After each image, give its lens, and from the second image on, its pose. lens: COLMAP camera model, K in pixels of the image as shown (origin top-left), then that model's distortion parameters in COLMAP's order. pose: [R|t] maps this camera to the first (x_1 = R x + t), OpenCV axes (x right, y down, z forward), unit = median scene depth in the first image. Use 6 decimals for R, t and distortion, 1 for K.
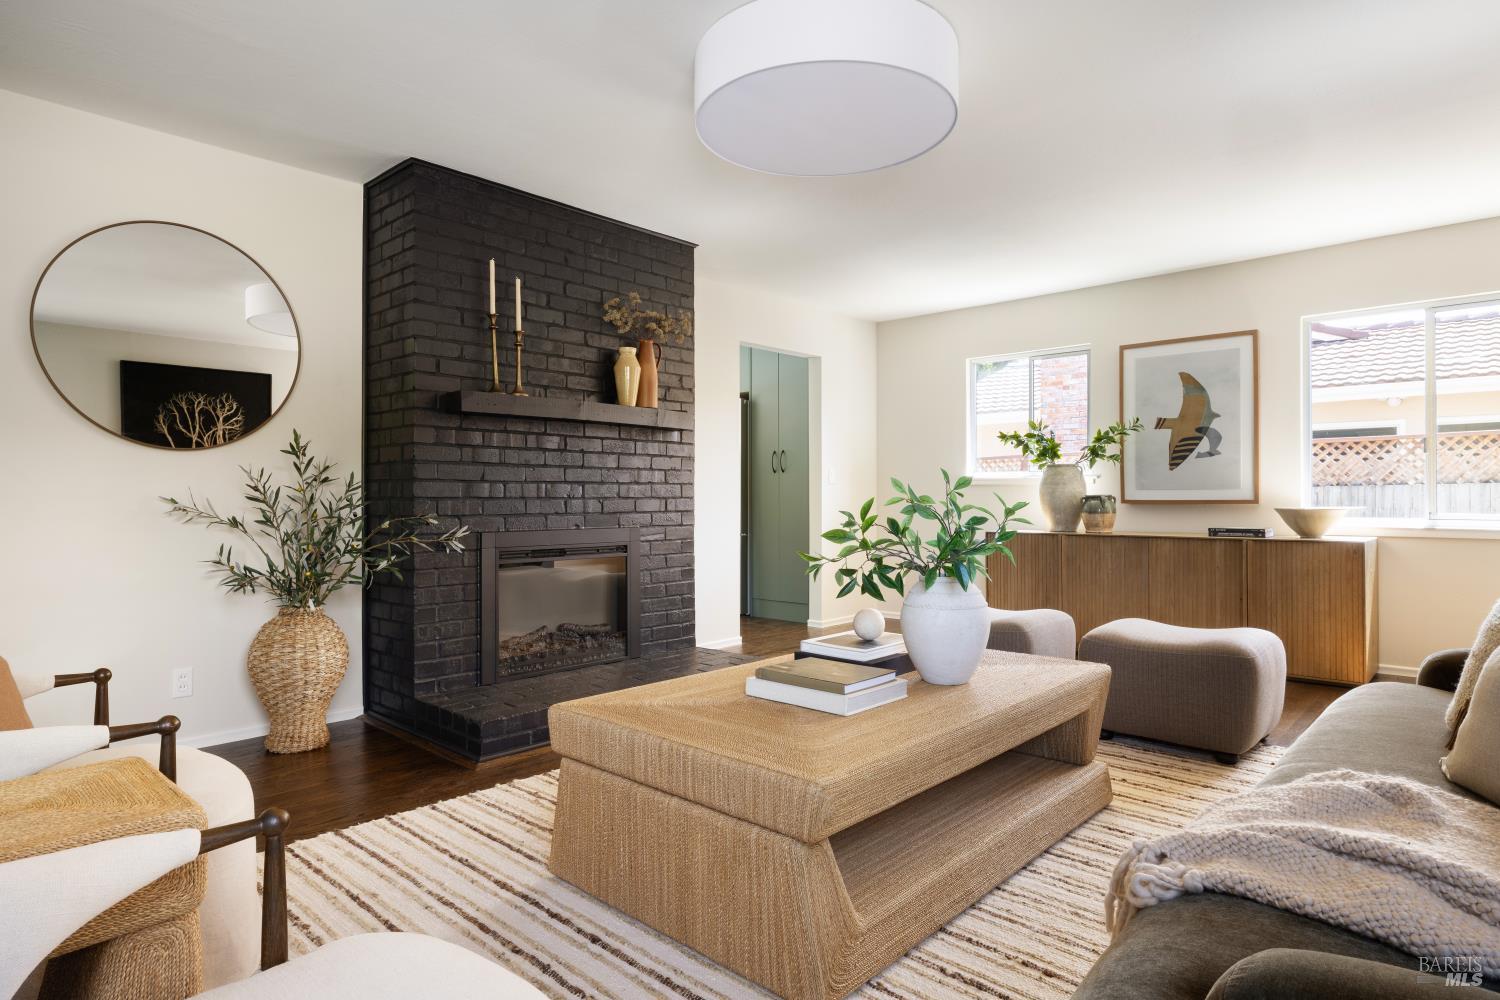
lens RADIAL K [[849.3, 0, 750.0], [0, 849.3, 502.0], [0, 0, 1]] dist [0.001781, 0.000052]
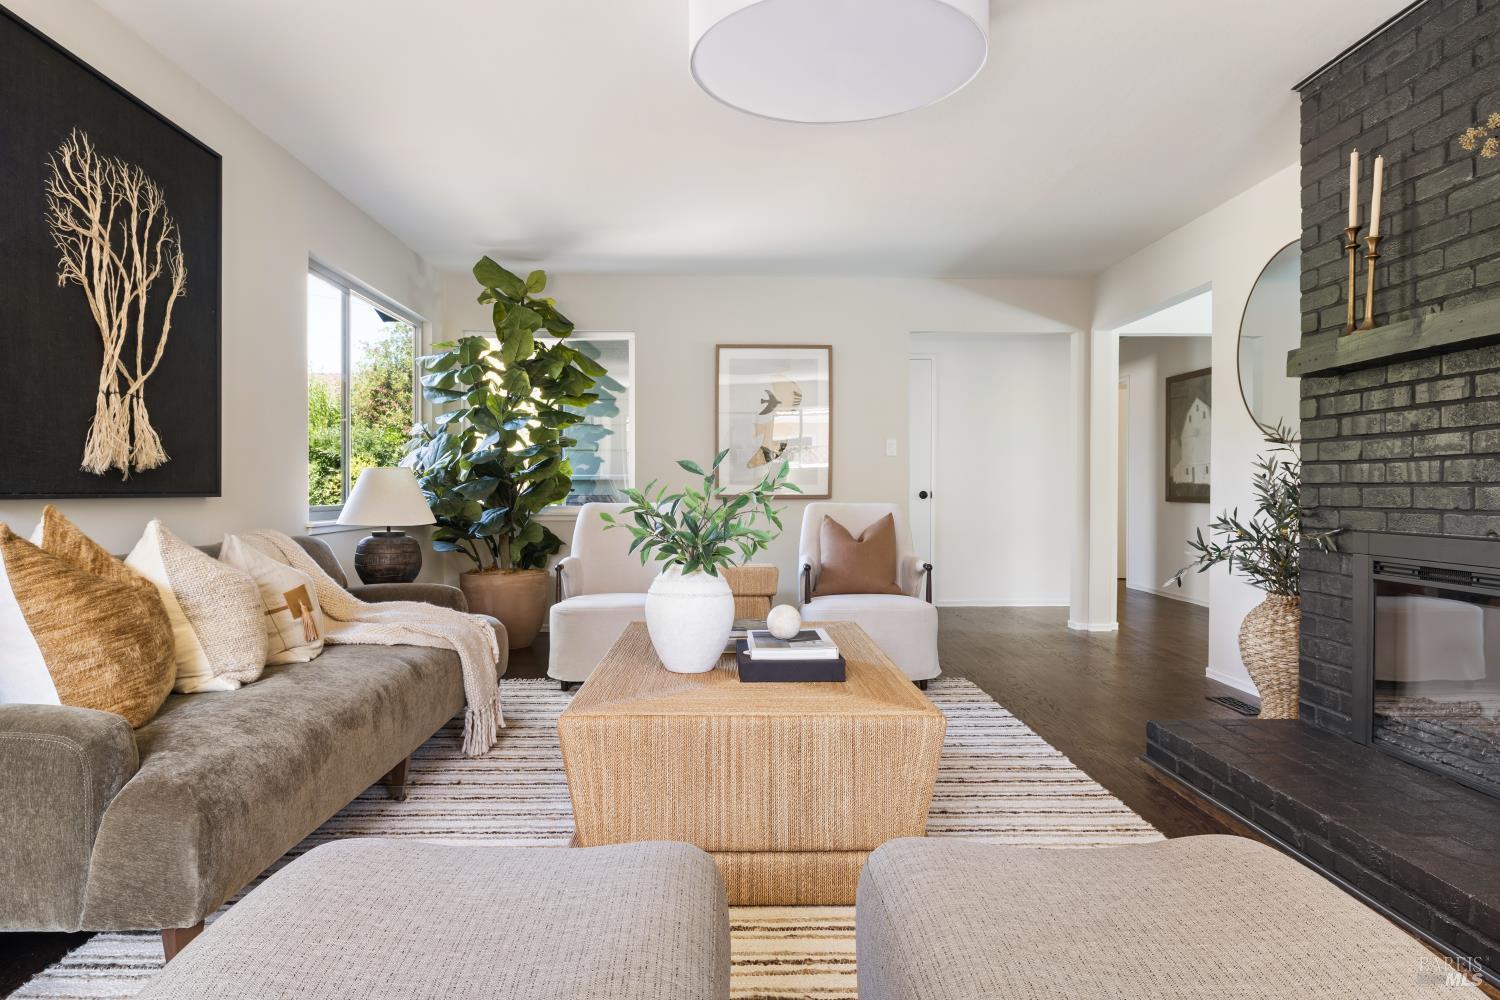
lens RADIAL K [[900.7, 0, 748.9], [0, 900.7, 495.7], [0, 0, 1]] dist [-0.001061, -0.000094]
pose [[-0.718473, 0.001435, -0.695554, 0.563507], [-0.006374, 0.999942, 0.008646, 0.001860], [0.695526, 0.010646, -0.718422, 1.119597]]
